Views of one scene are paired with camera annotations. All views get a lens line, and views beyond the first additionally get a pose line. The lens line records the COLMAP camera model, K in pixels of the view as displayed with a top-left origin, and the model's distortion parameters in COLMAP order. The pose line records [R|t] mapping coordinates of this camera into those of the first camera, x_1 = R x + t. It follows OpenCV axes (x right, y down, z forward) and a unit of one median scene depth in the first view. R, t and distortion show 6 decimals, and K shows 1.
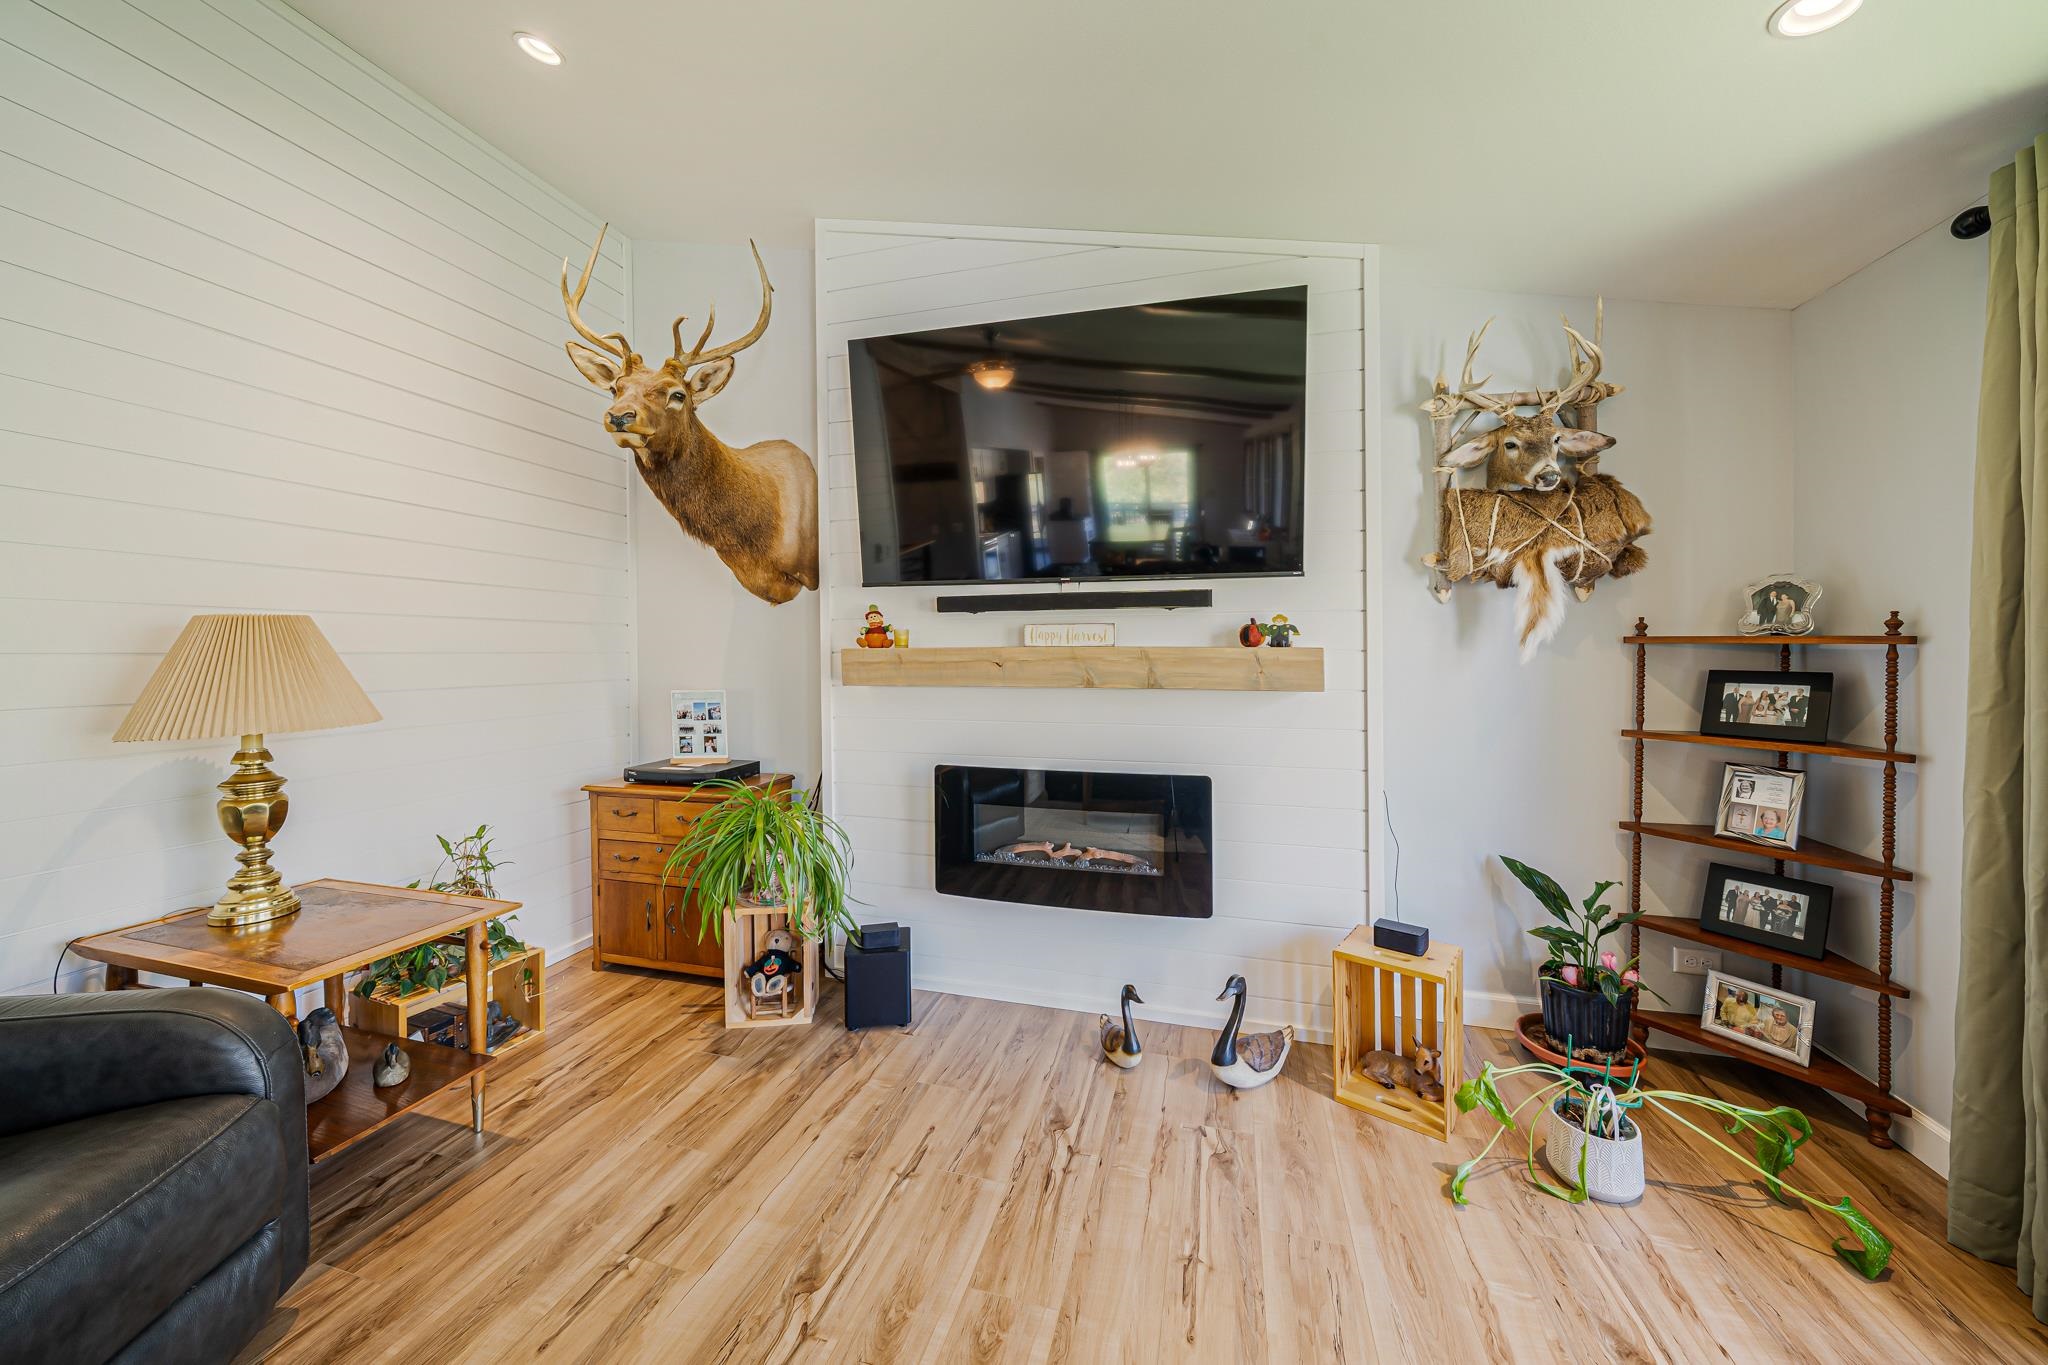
lens RADIAL K [[737.6, 0, 1014.3], [0, 737.6, 654.2], [0, 0, 1]] dist [-0.006663, 0.000336]
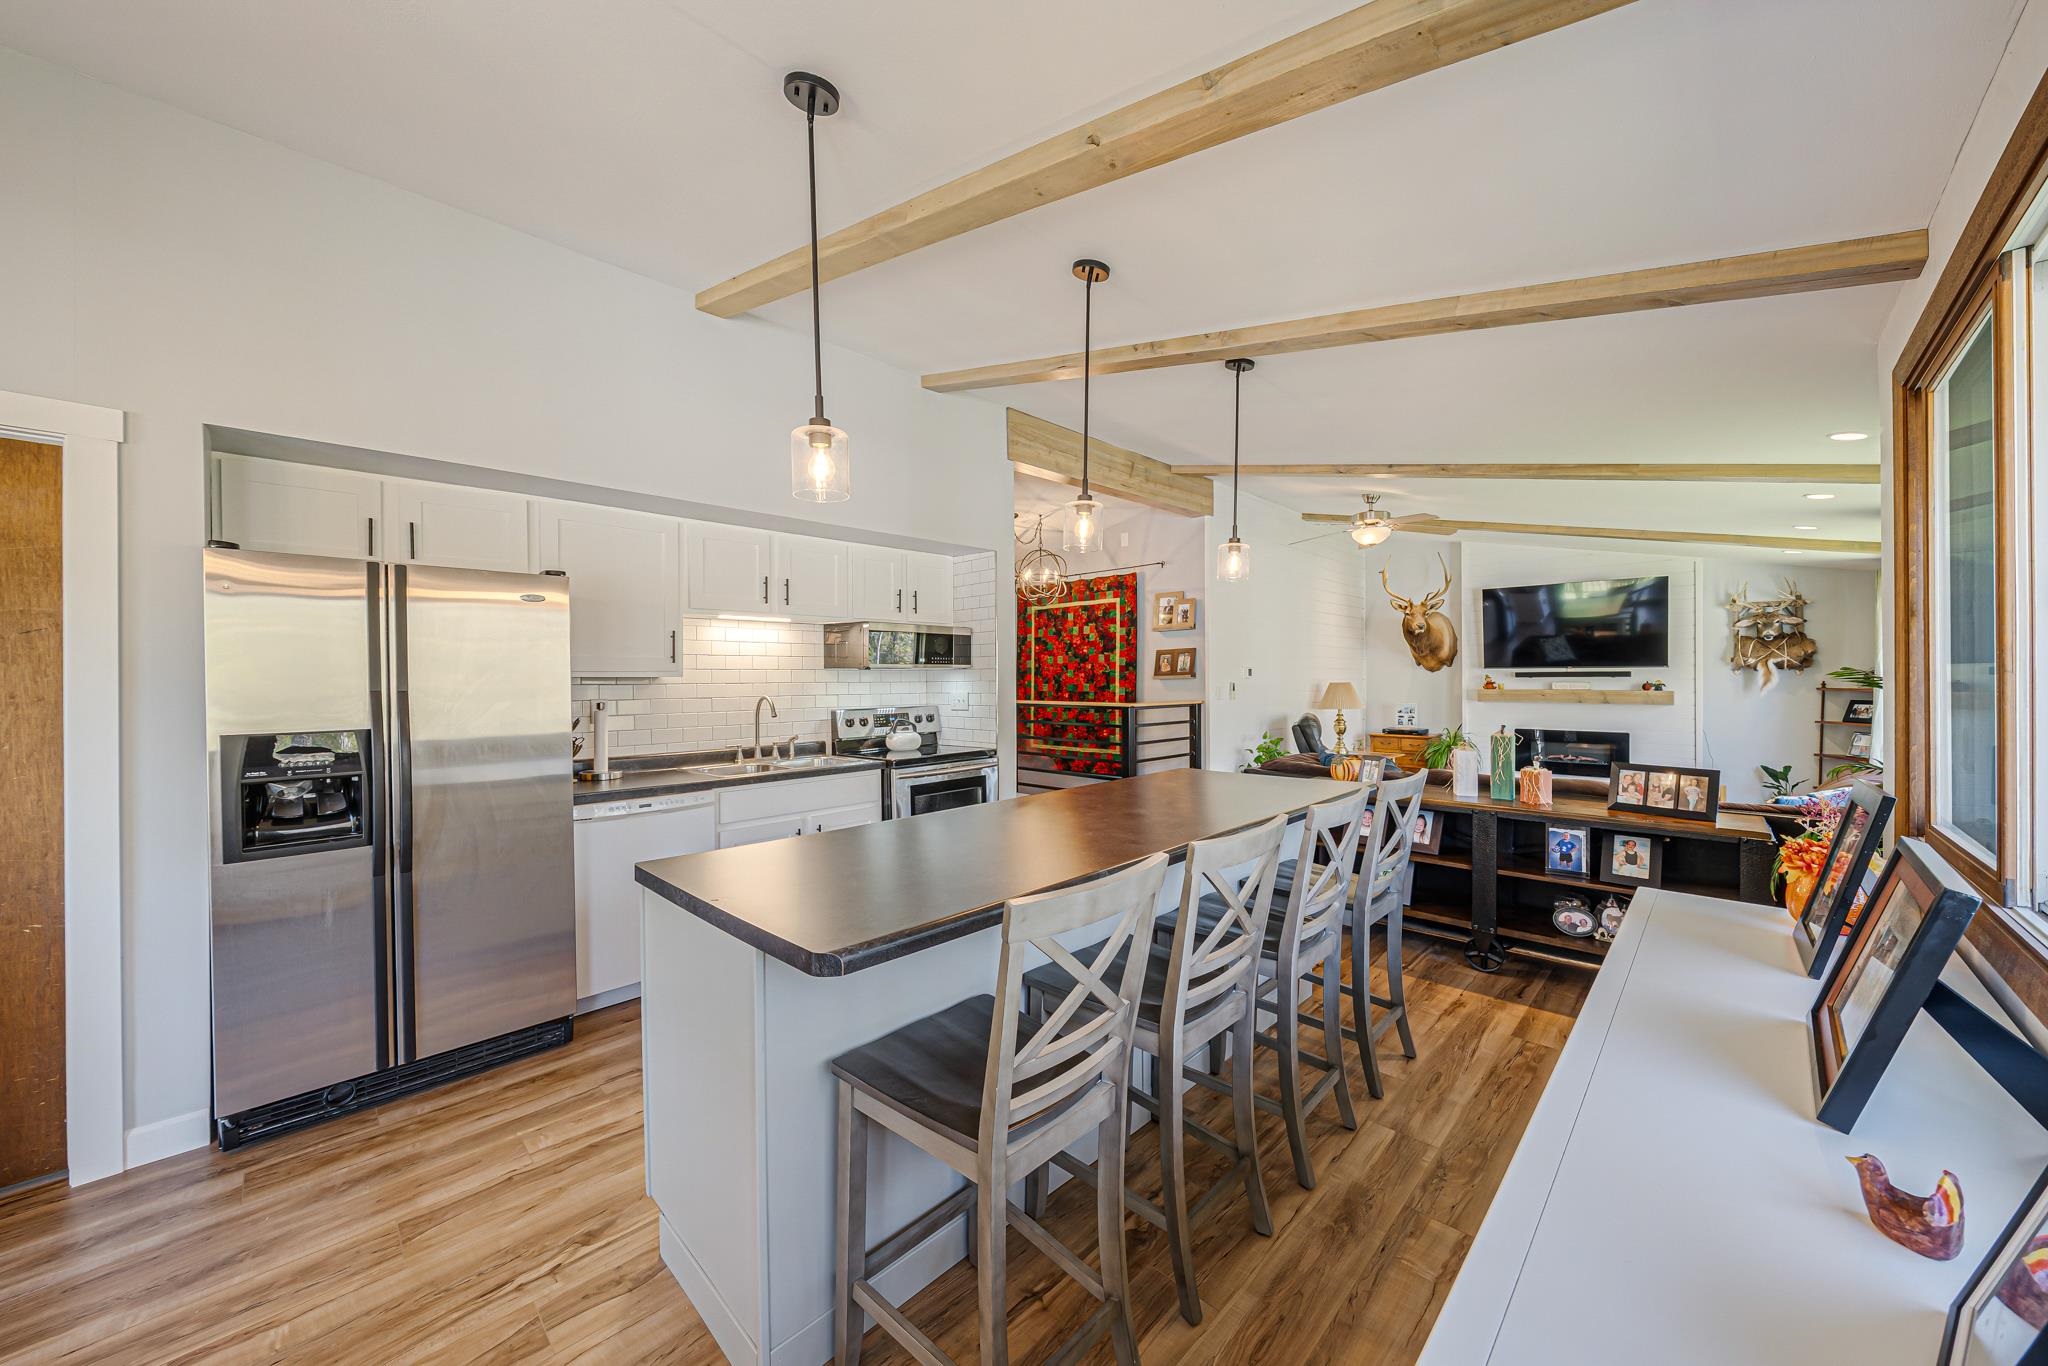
lens RADIAL K [[737.6, 0, 1012.4], [0, 737.6, 679.6], [0, 0, 1]] dist [-0.006663, 0.000336]
pose [[0.872892, 0.000773, -0.487914, -0.500088], [-0.002522, 0.999993, -0.002928, -0.040390], [0.487908, 0.003786, 0.872887, -3.005546]]
